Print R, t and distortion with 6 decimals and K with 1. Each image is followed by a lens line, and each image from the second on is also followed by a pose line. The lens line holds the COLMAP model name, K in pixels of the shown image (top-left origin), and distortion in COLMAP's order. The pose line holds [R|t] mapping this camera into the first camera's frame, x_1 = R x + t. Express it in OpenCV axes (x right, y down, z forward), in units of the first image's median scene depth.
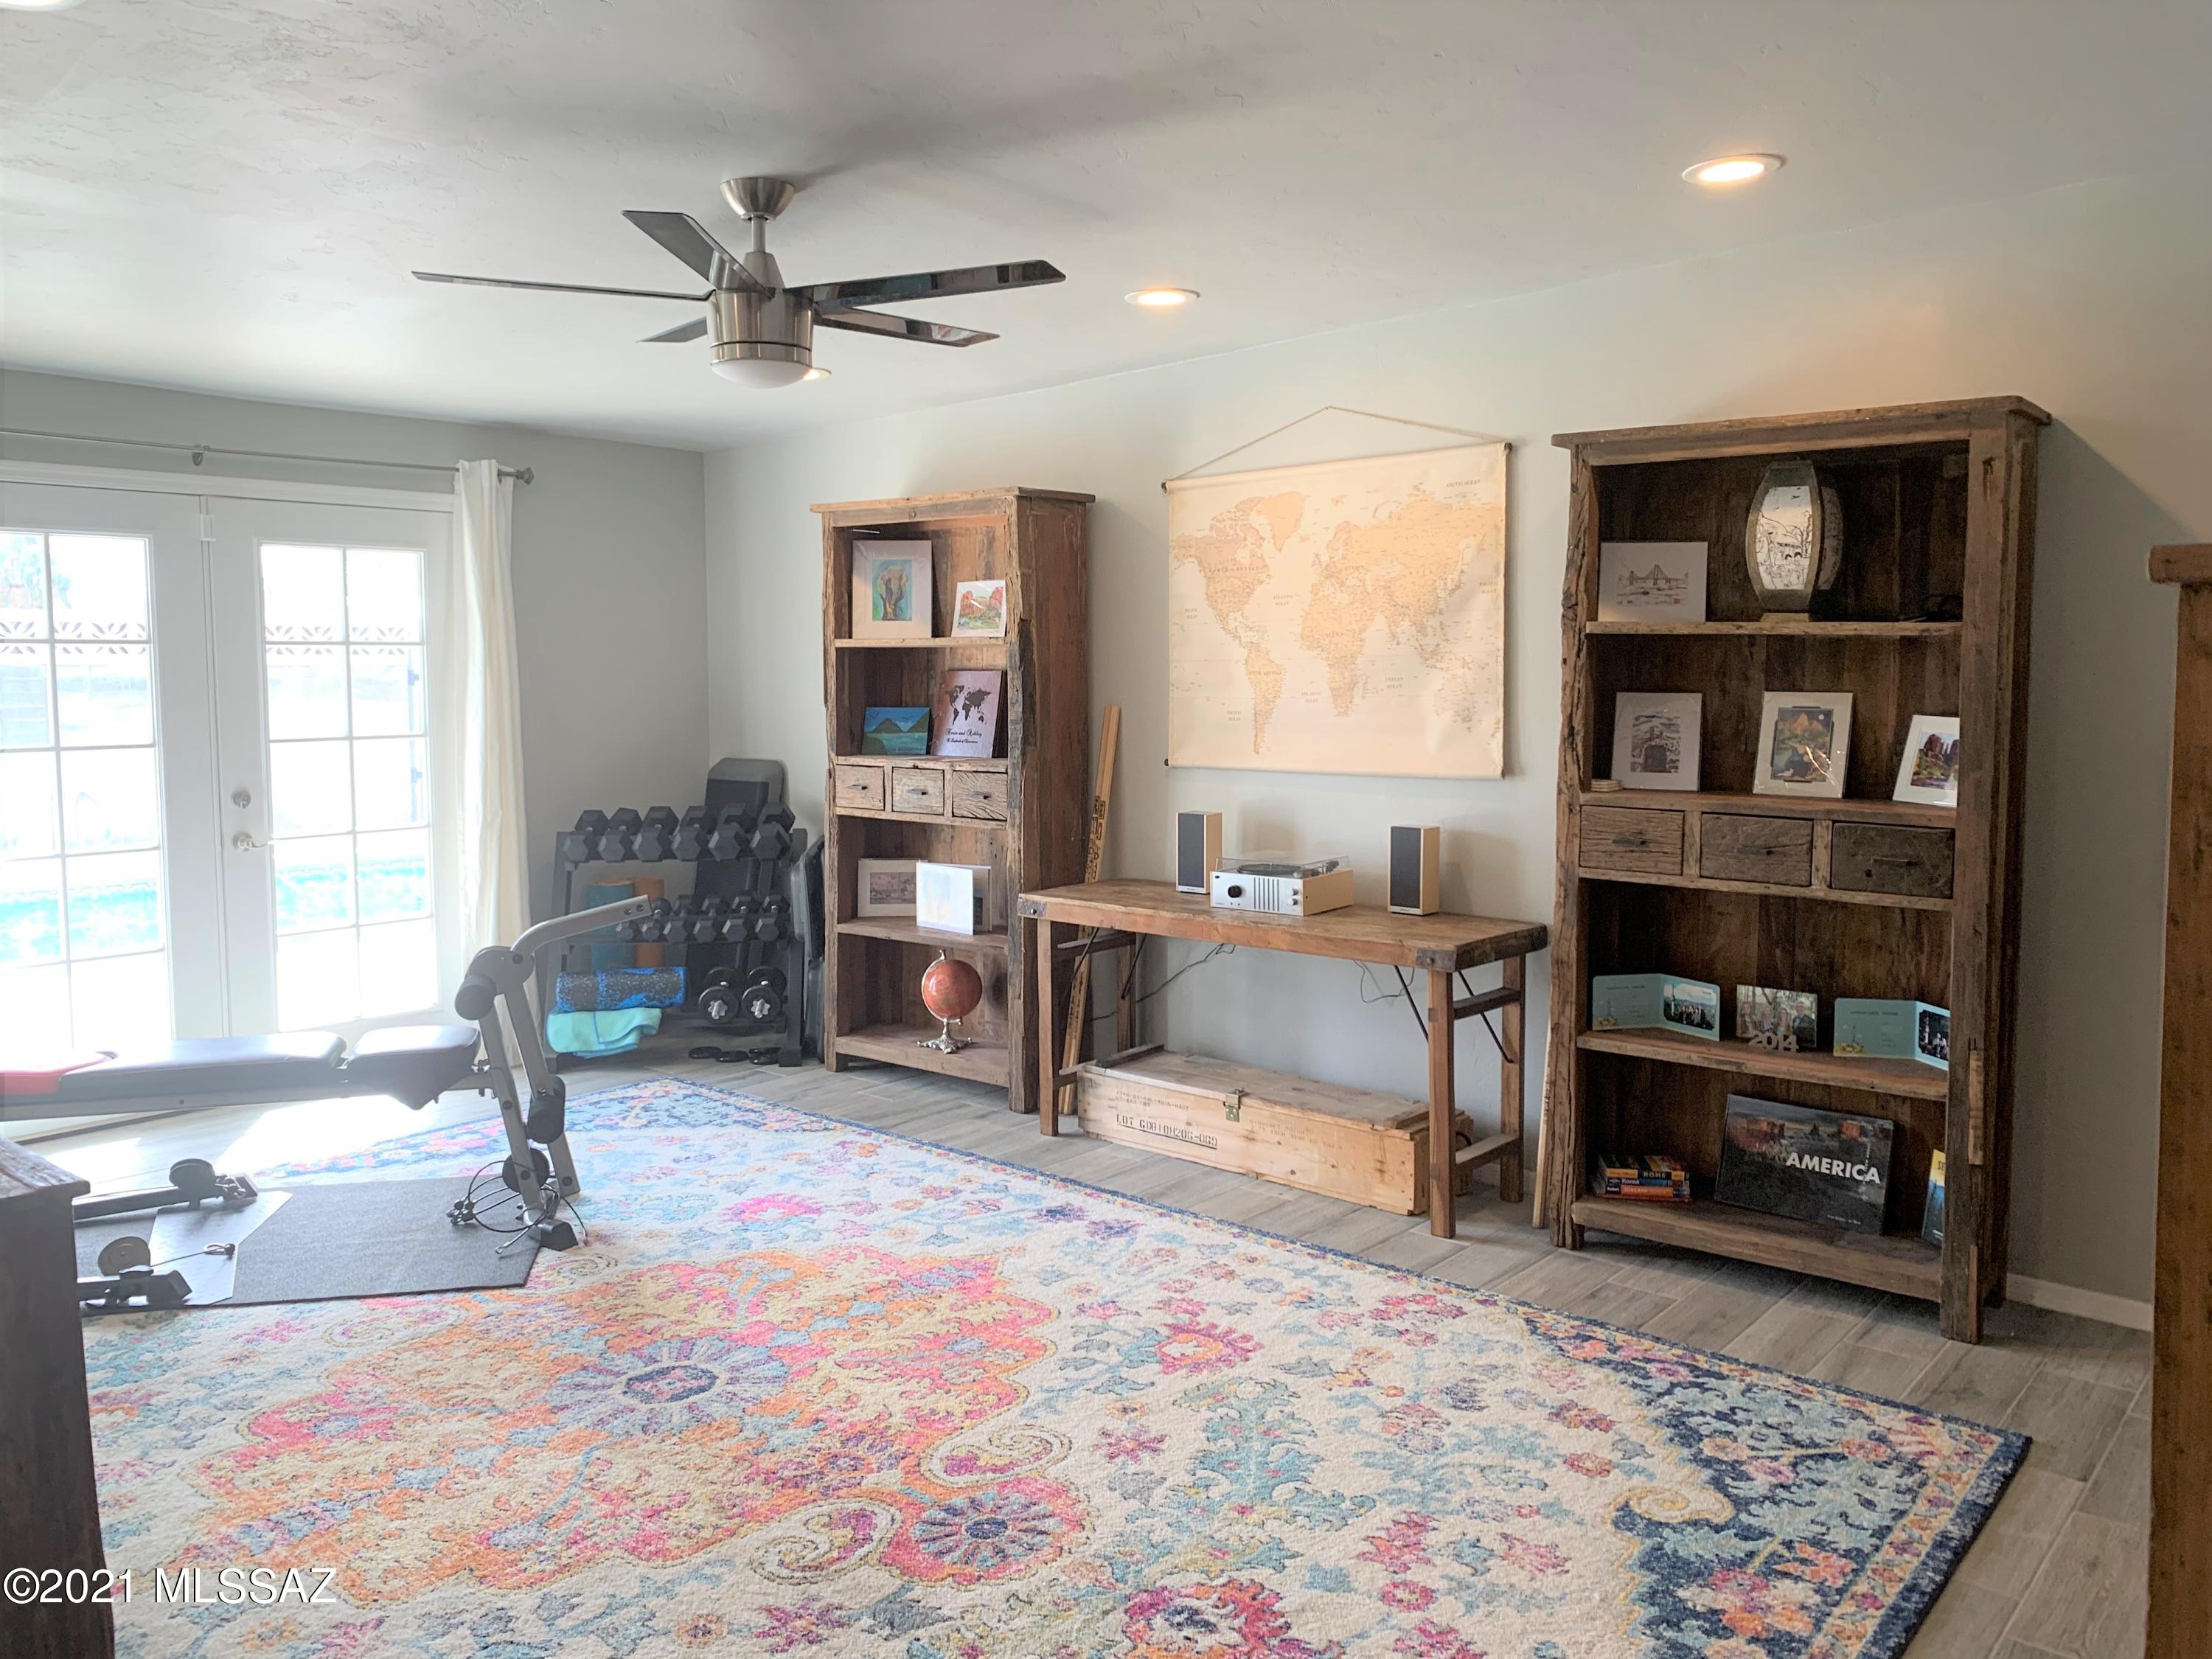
lens RADIAL K [[1706.1, 0, 1133.7], [0, 1706.1, 800.8], [0, 0, 1]] dist [0.075773, -0.082735]
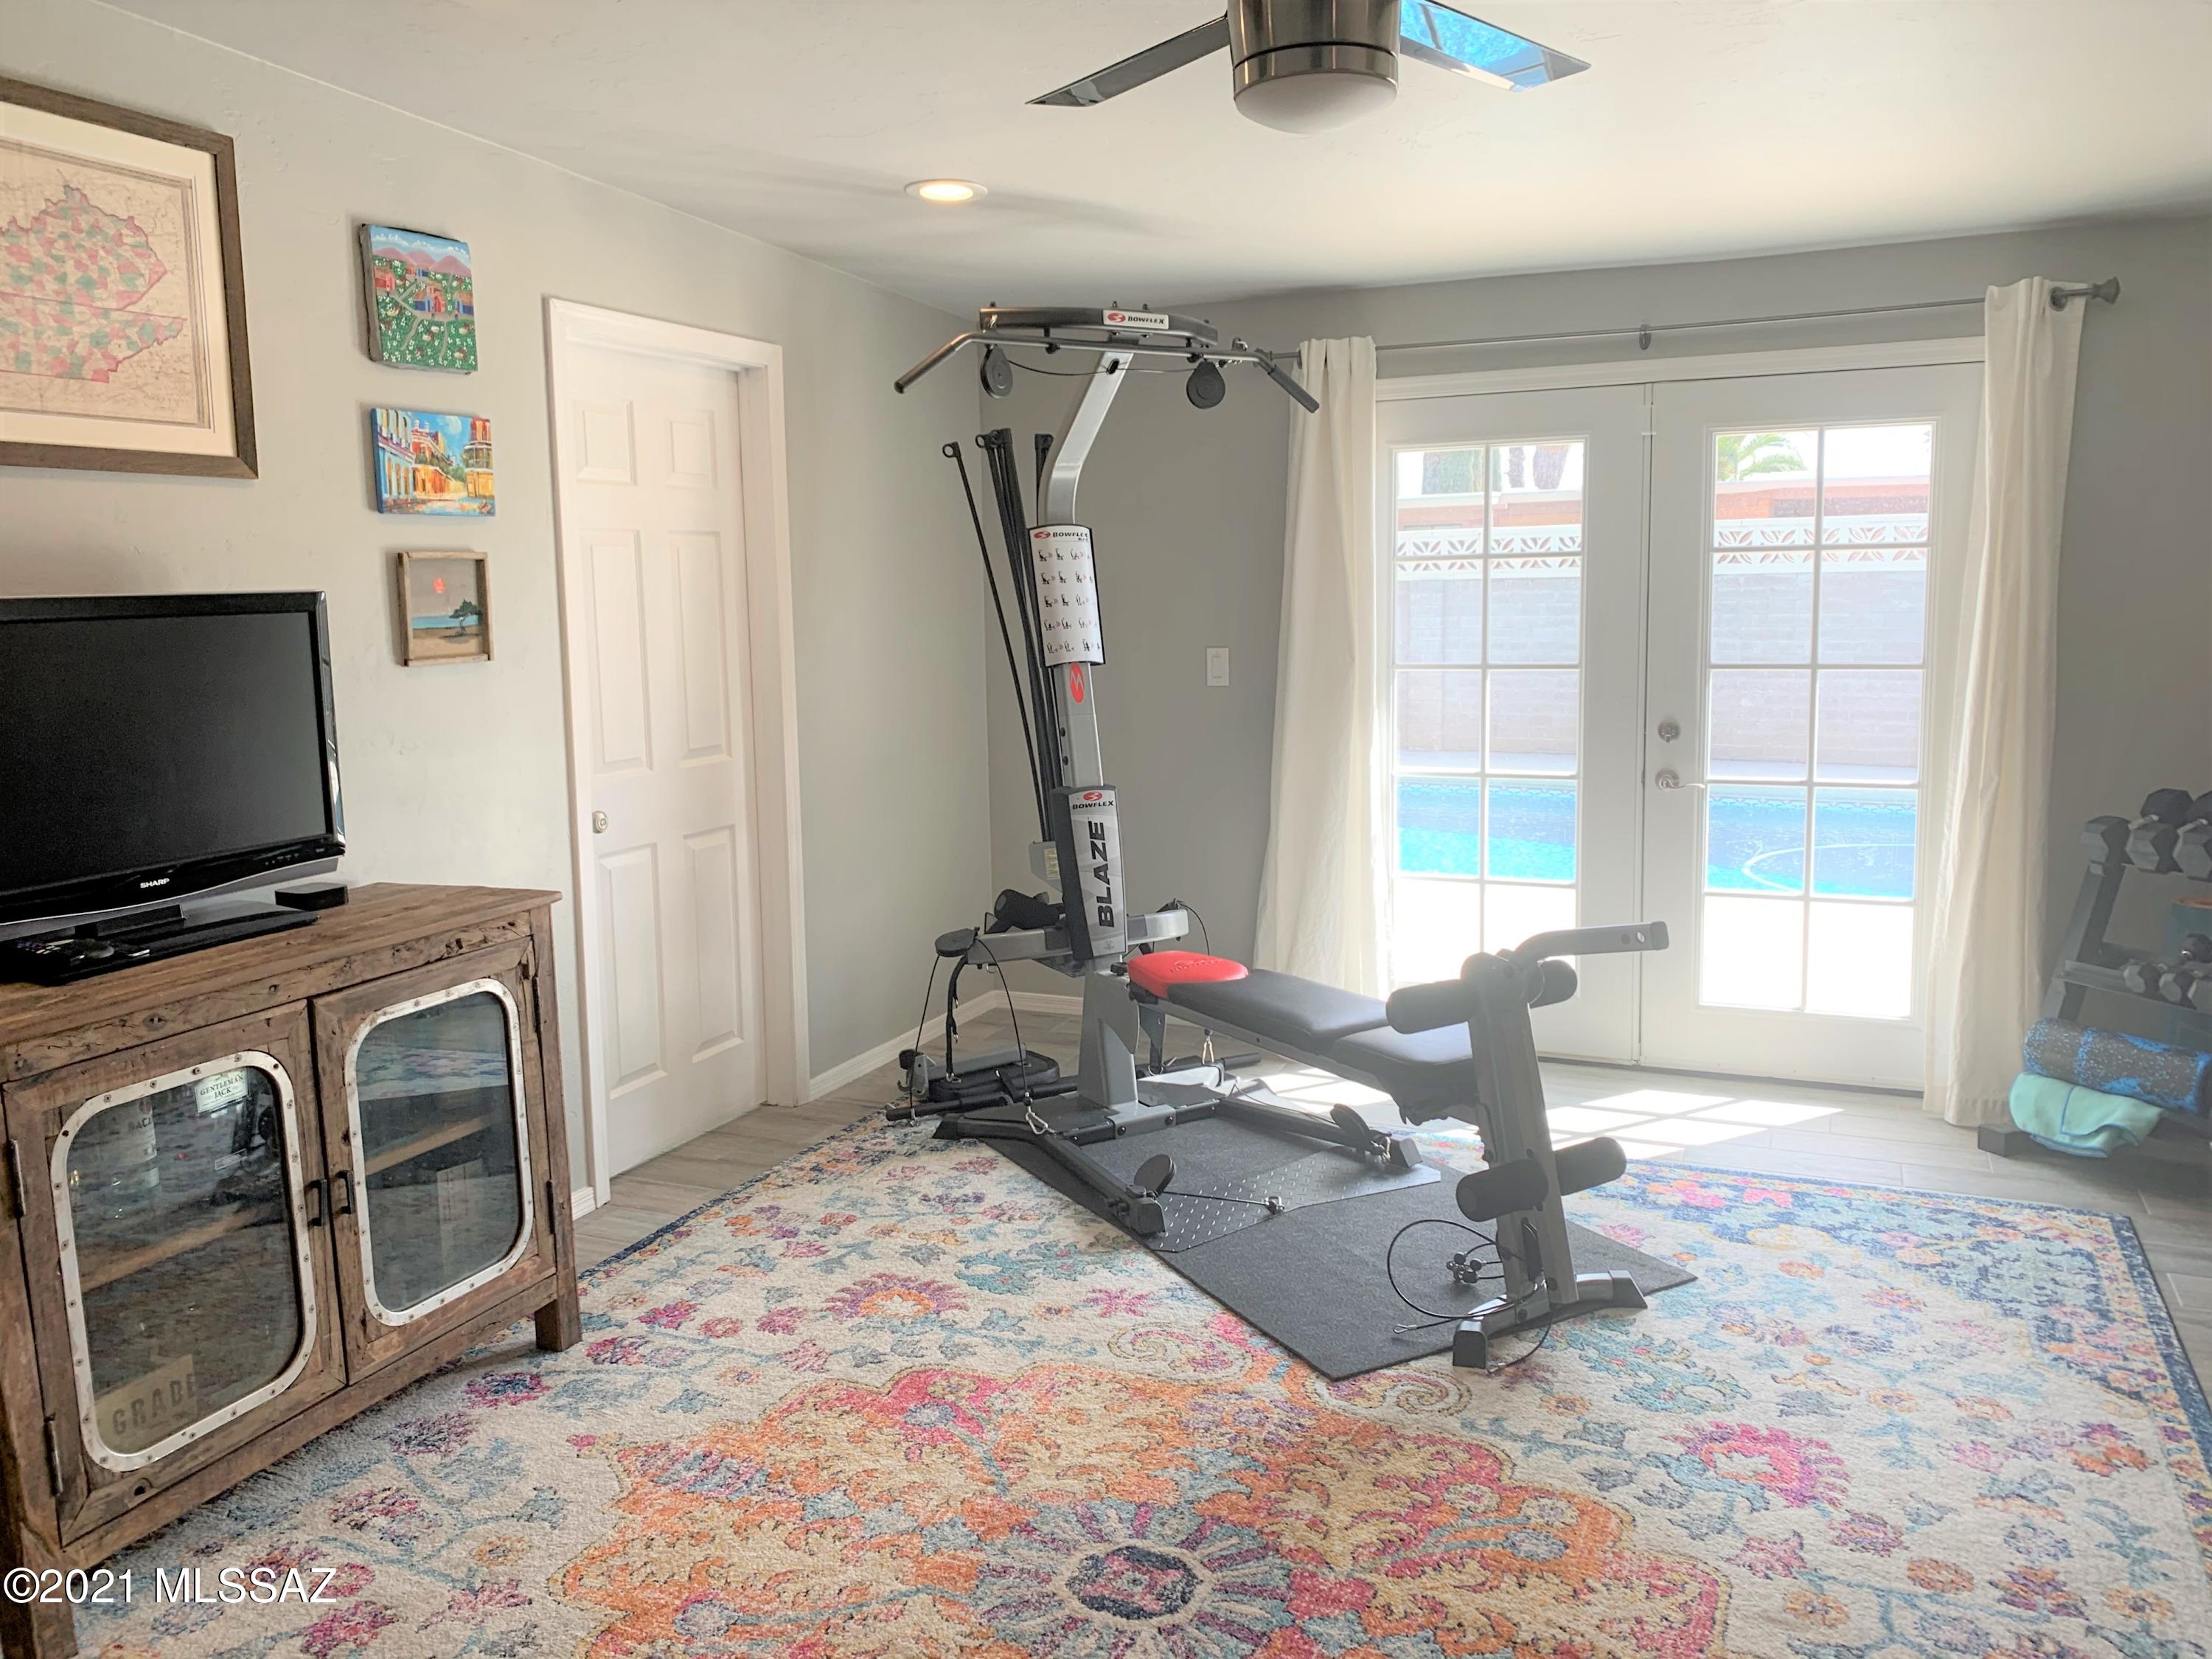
lens RADIAL K [[1671.8, 0, 1080.7], [0, 1671.8, 821.8], [0, 0, 1]] dist [0.158517, -0.366623]
pose [[-0.263039, -0.139913, 0.954586, -0.864243], [0.091722, 0.981321, 0.169106, -0.099103], [-0.960415, 0.132038, -0.245292, 1.096053]]
